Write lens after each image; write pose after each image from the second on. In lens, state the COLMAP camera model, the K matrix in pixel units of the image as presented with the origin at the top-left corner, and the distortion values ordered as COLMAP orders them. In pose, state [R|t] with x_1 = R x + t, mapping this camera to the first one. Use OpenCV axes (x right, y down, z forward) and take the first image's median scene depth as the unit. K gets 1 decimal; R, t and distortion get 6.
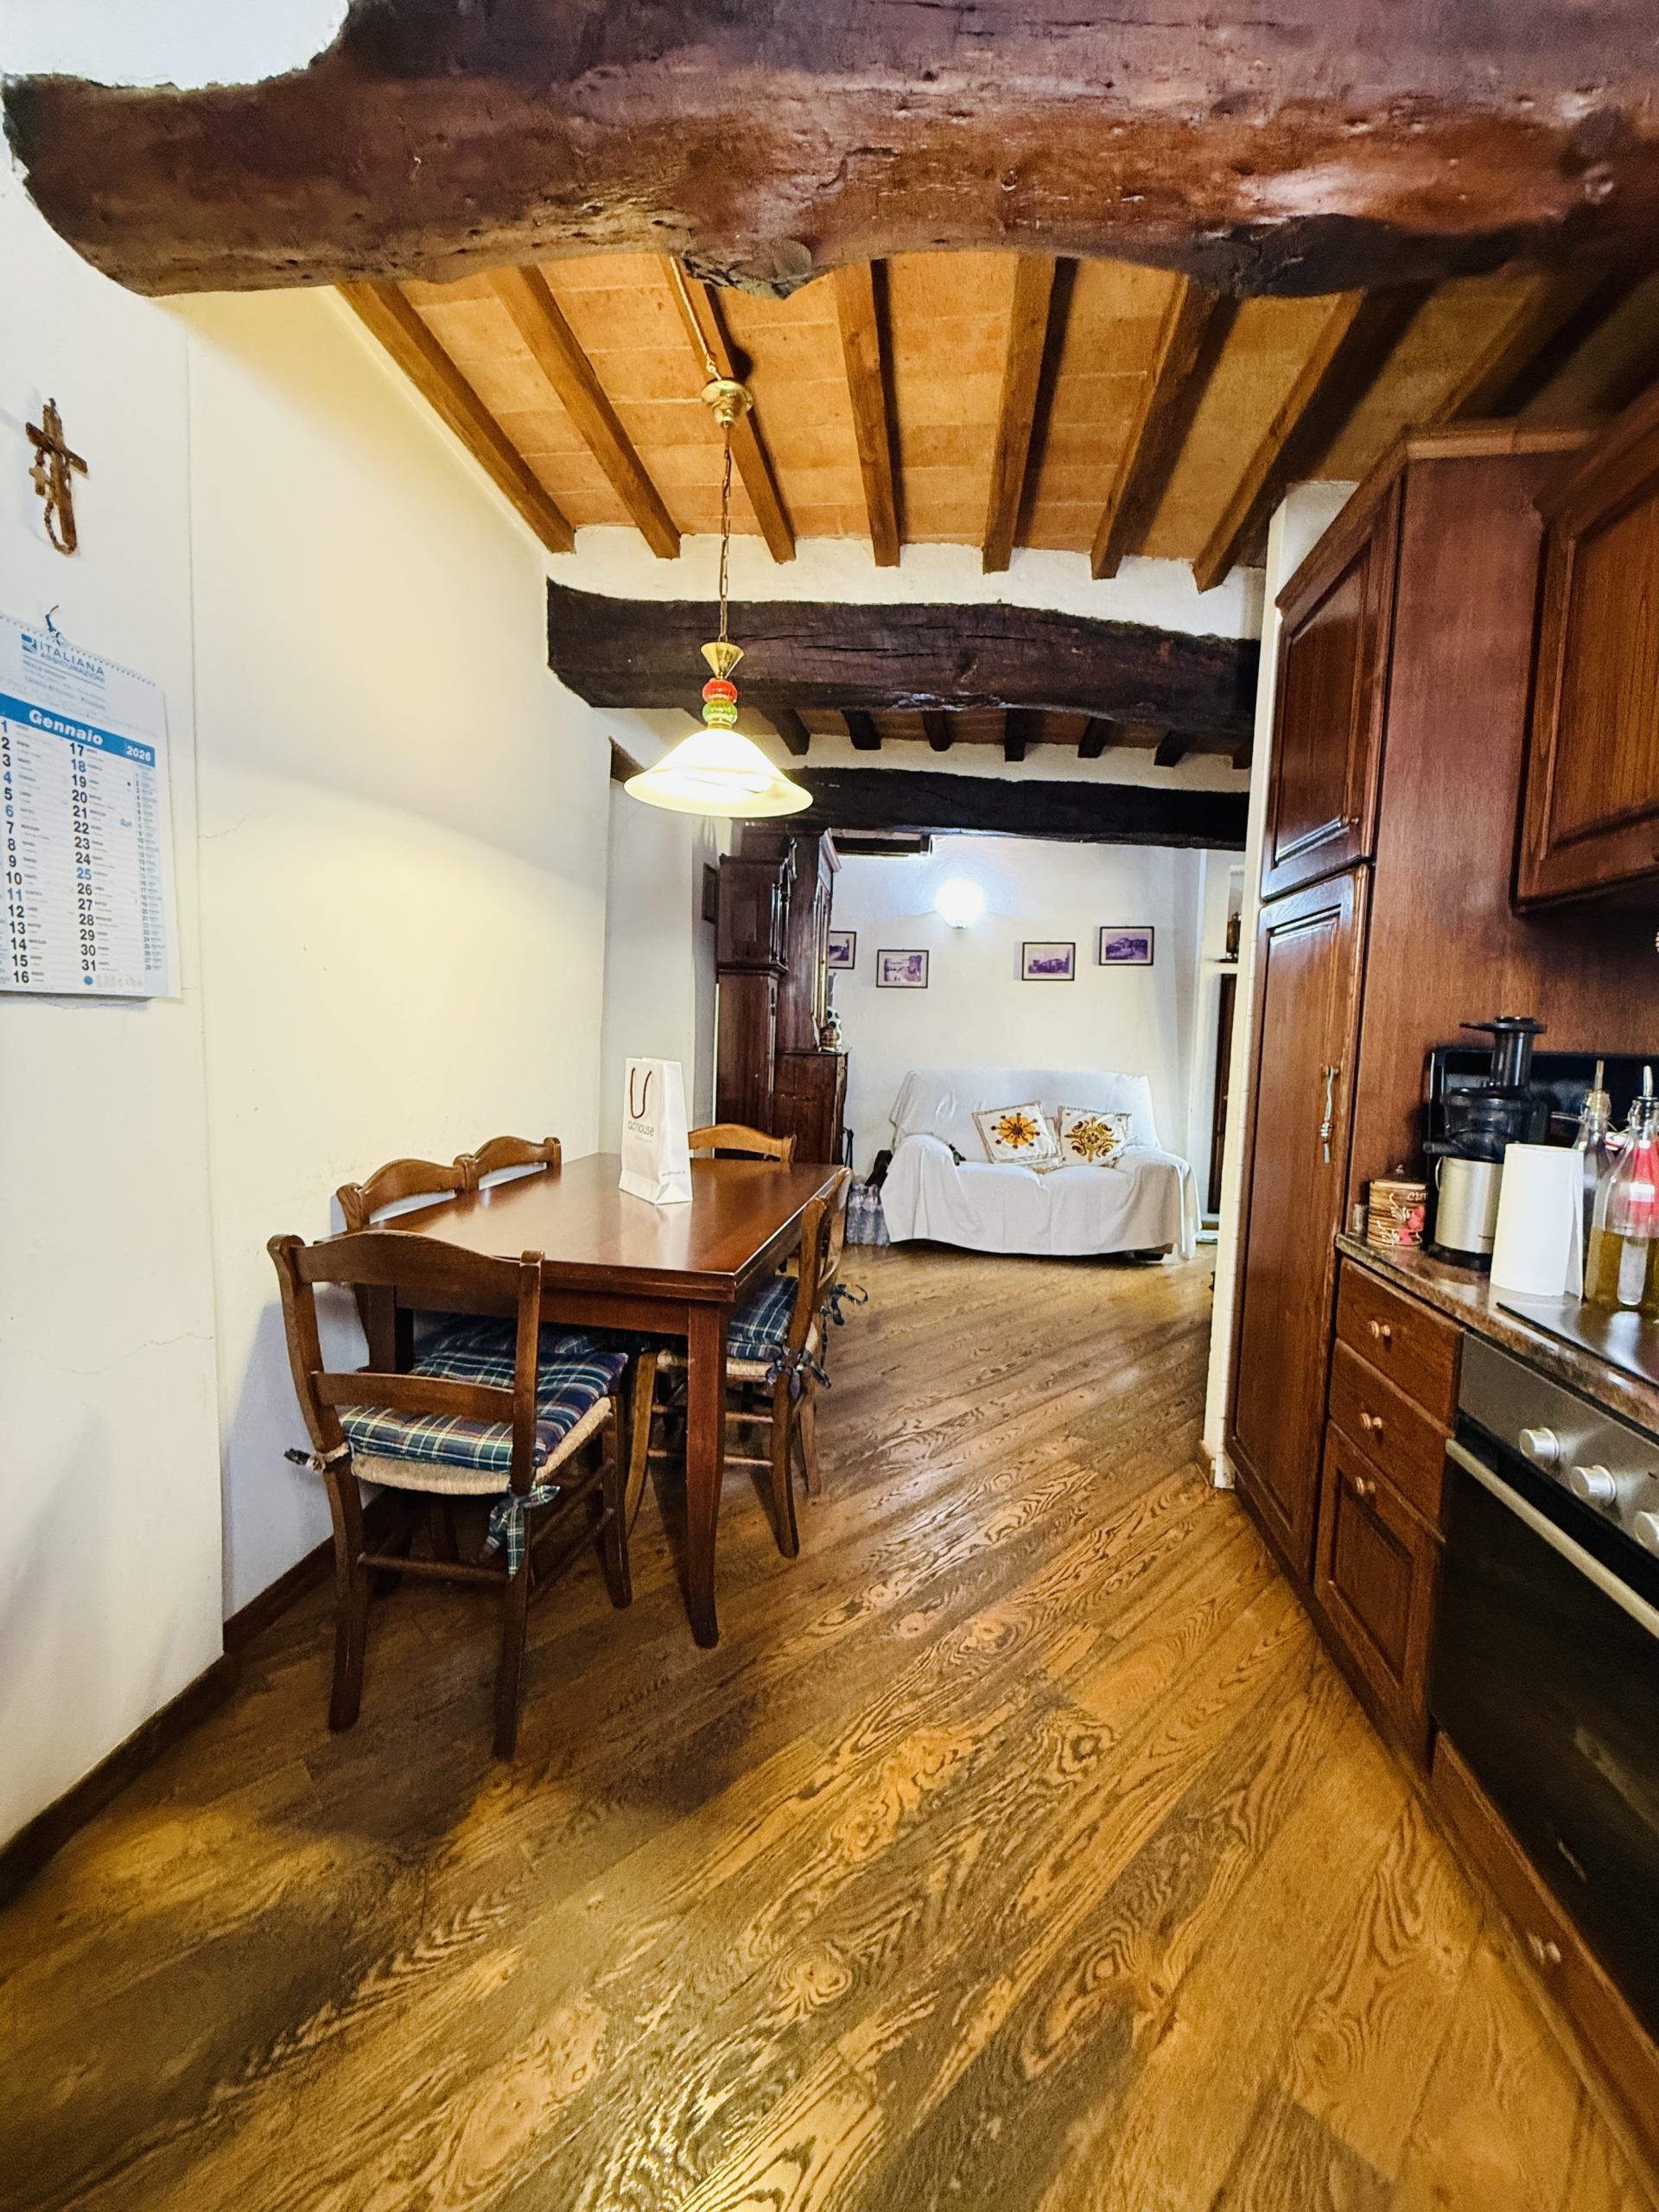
lens RADIAL K [[882.1, 0, 838.8], [0, 882.1, 1100.7], [0, 0, 1]] dist [-0.001223, 0.000292]
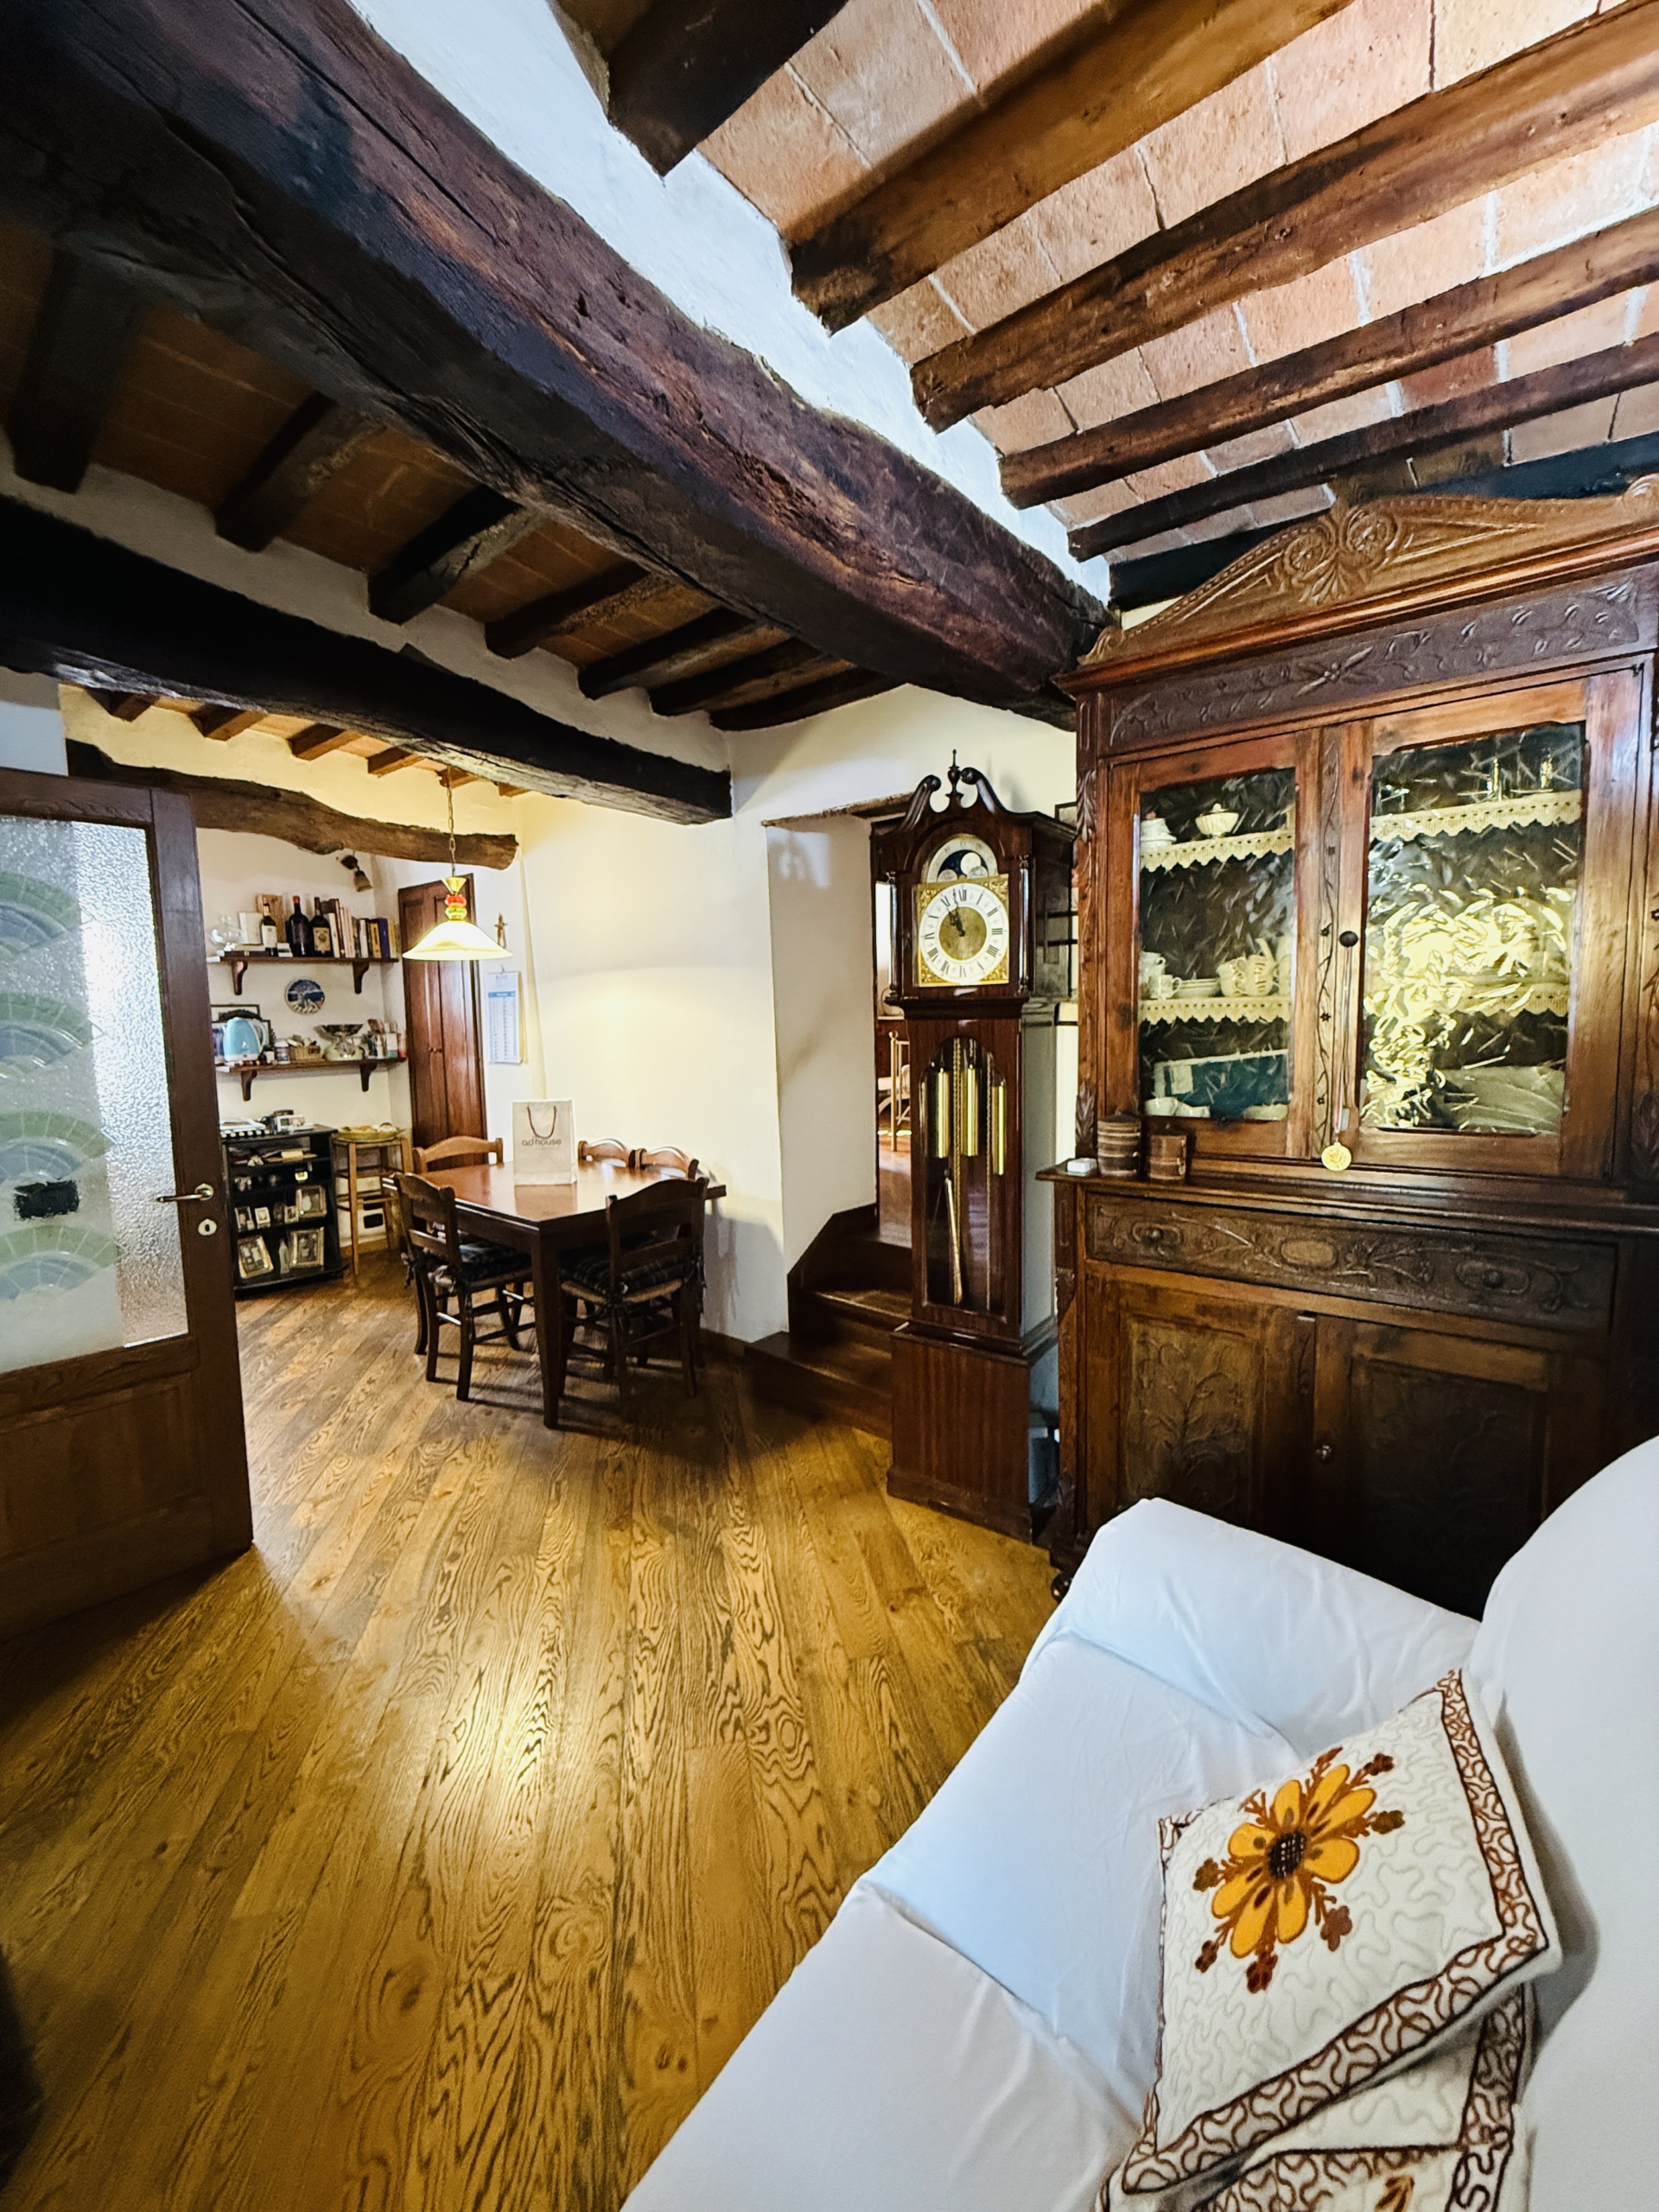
lens RADIAL K [[882.1, 0, 830.5], [0, 882.1, 1103.8], [0, 0, 1]] dist [-0.001223, 0.000292]
pose [[-0.541966, 0.059417, -0.838297, 0.882683], [-0.072789, 0.990430, 0.117259, -0.274305], [0.837242, 0.124569, -0.532455, 2.339727]]
